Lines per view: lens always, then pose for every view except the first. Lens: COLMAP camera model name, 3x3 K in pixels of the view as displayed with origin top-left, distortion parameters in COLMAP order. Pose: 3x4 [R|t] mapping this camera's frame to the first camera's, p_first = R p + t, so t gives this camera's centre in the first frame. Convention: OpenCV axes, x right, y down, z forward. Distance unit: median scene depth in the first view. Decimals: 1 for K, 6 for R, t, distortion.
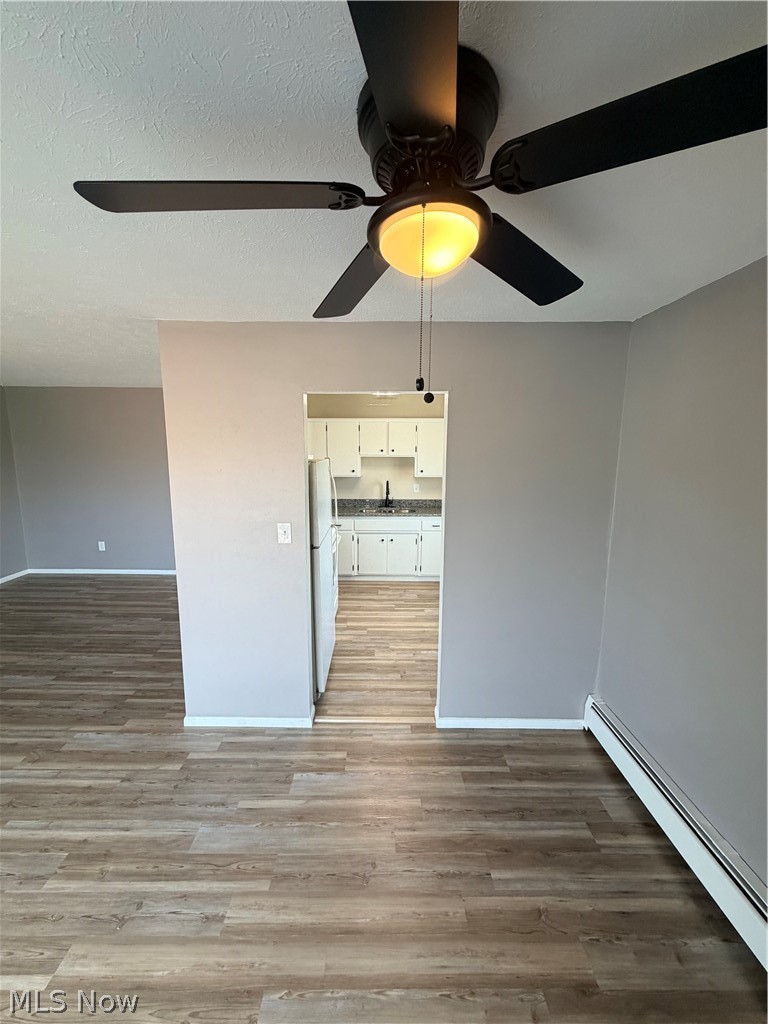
lens RADIAL K [[407.3, 0, 381.2], [0, 407.3, 509.4], [0, 0, 1]] dist [0.000118, -0.000099]
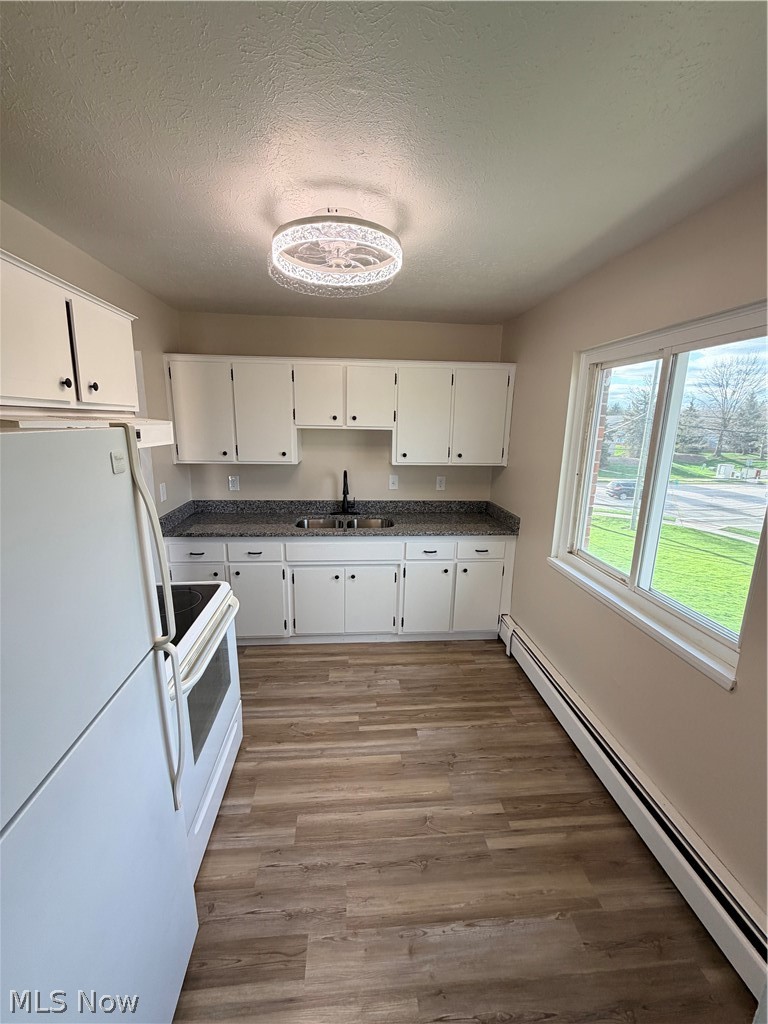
lens RADIAL K [[407.3, 0, 381.2], [0, 407.3, 509.4], [0, 0, 1]] dist [0.000118, -0.000099]
pose [[0.995779, -0.006239, 0.091566, 0.015758], [0.000855, 0.998274, 0.058714, -0.059533], [-0.091774, -0.058388, 0.994067, 0.497248]]
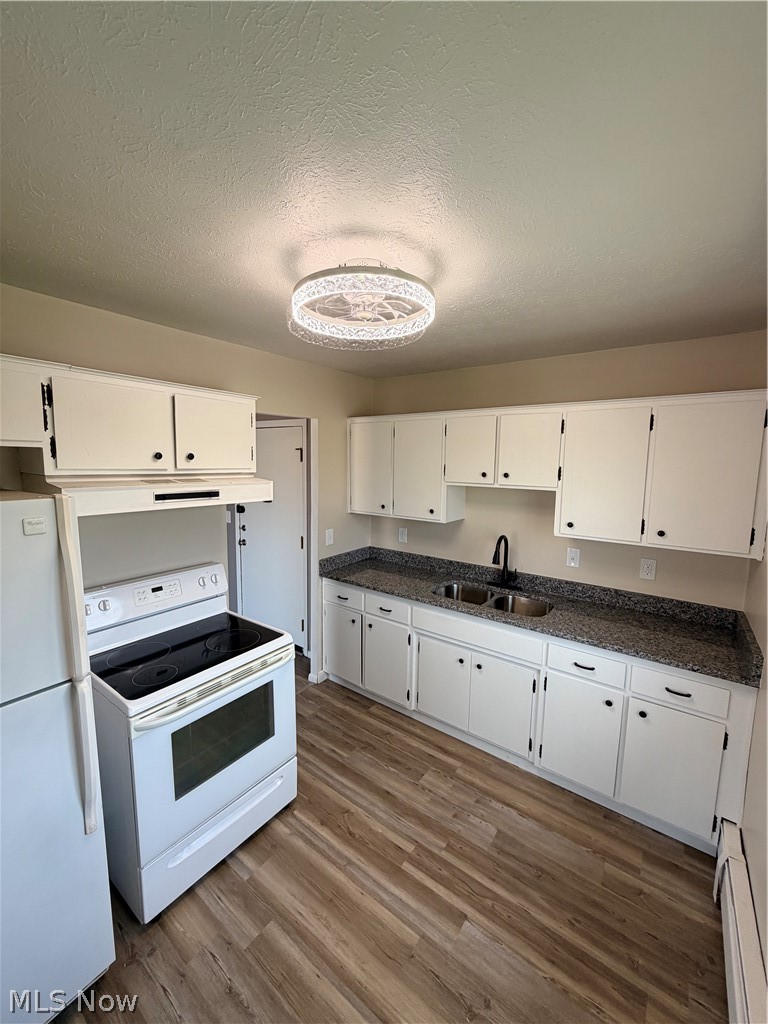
lens RADIAL K [[407.3, 0, 381.2], [0, 407.3, 509.4], [0, 0, 1]] dist [0.000118, -0.000099]
pose [[0.807044, 0.078410, -0.585262, 0.221572], [-0.102830, 0.994662, -0.008539, -0.100198], [0.581468, 0.067074, 0.810800, 0.623452]]
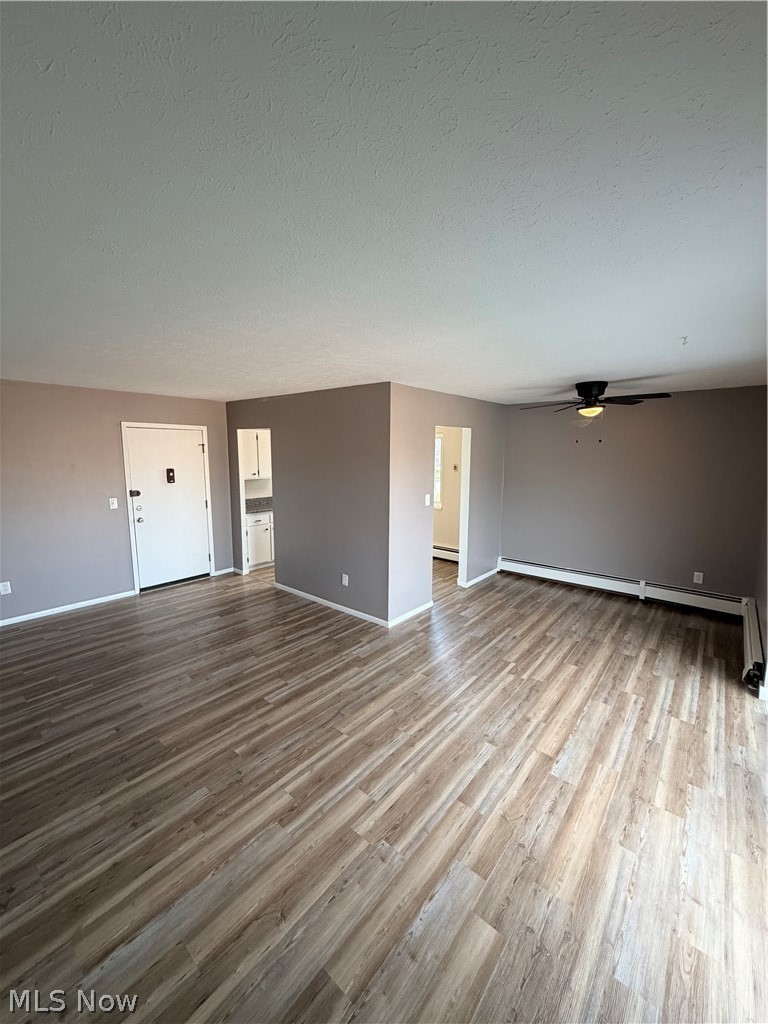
lens RADIAL K [[407.3, 0, 381.2], [0, 407.3, 509.4], [0, 0, 1]] dist [0.000118, -0.000099]
pose [[0.645587, -0.115434, 0.754912, -0.943603], [0.121103, 0.991477, 0.048043, -0.007958], [-0.754024, 0.060406, 0.654064, -0.033021]]
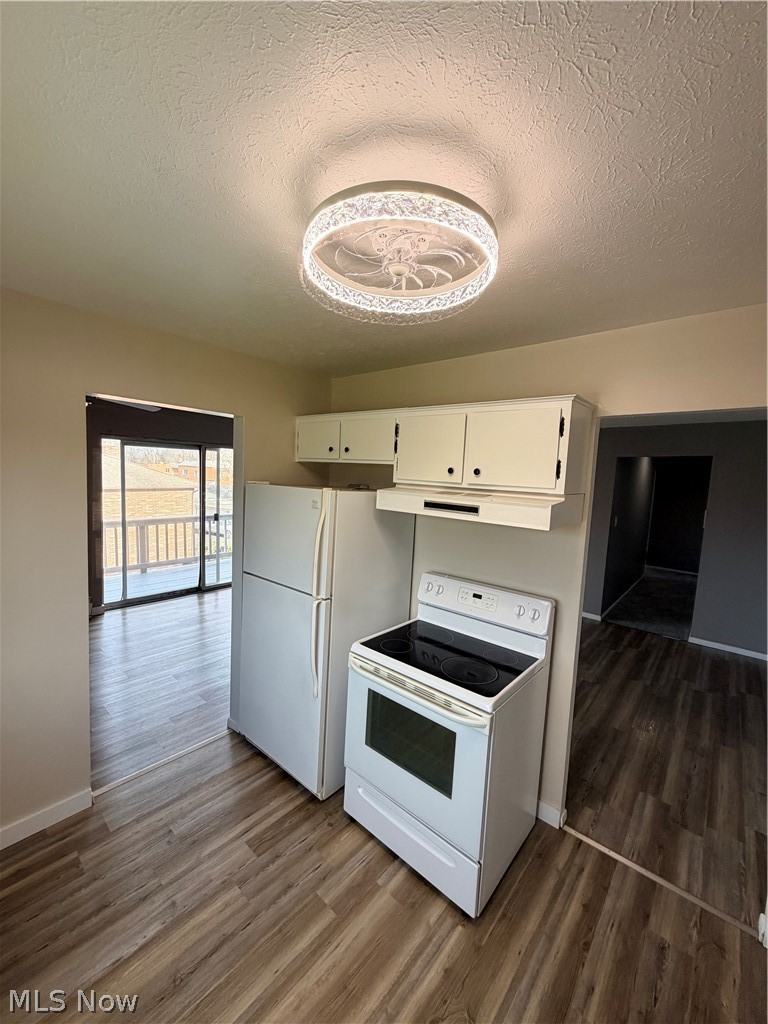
lens RADIAL K [[407.3, 0, 381.2], [0, 407.3, 509.4], [0, 0, 1]] dist [0.000118, -0.000099]
pose [[-0.654725, 0.030380, -0.755257, 0.202375], [-0.166577, 0.968827, 0.183375, -0.159675], [0.737284, 0.245869, -0.629254, 1.040595]]
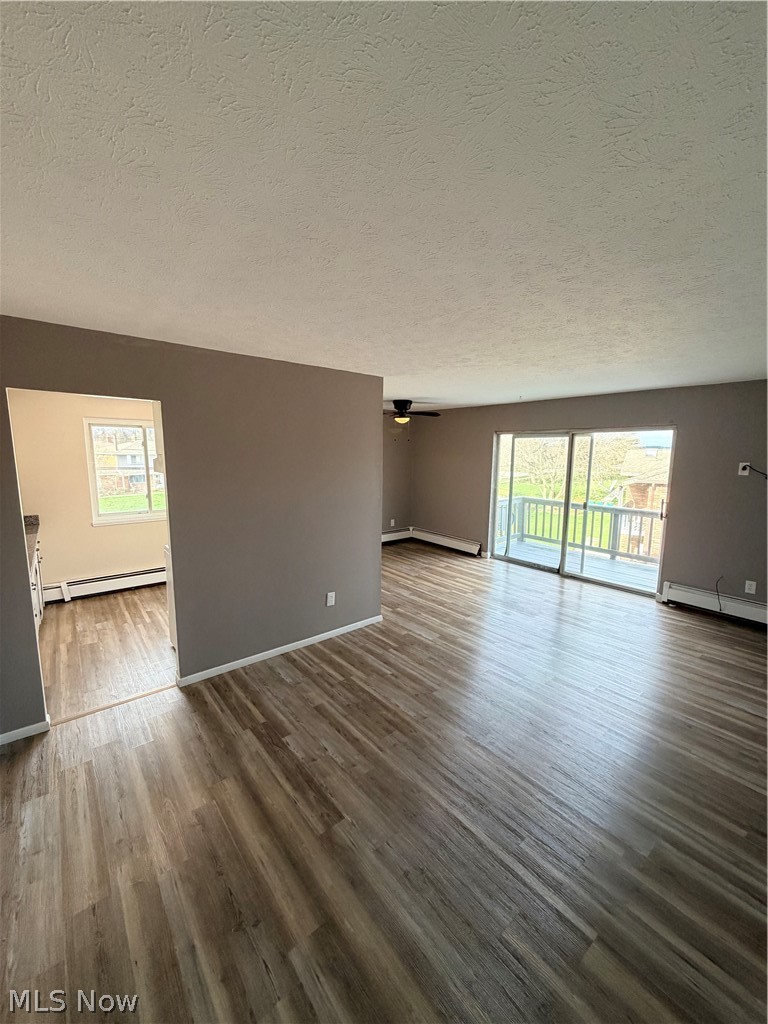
lens RADIAL K [[407.3, 0, 381.2], [0, 407.3, 509.4], [0, 0, 1]] dist [0.000118, -0.000099]
pose [[-0.628384, -0.130970, 0.766799, -0.953098], [0.104808, 0.962483, 0.250282, -0.175473], [-0.770811, 0.237639, -0.591082, 1.059192]]
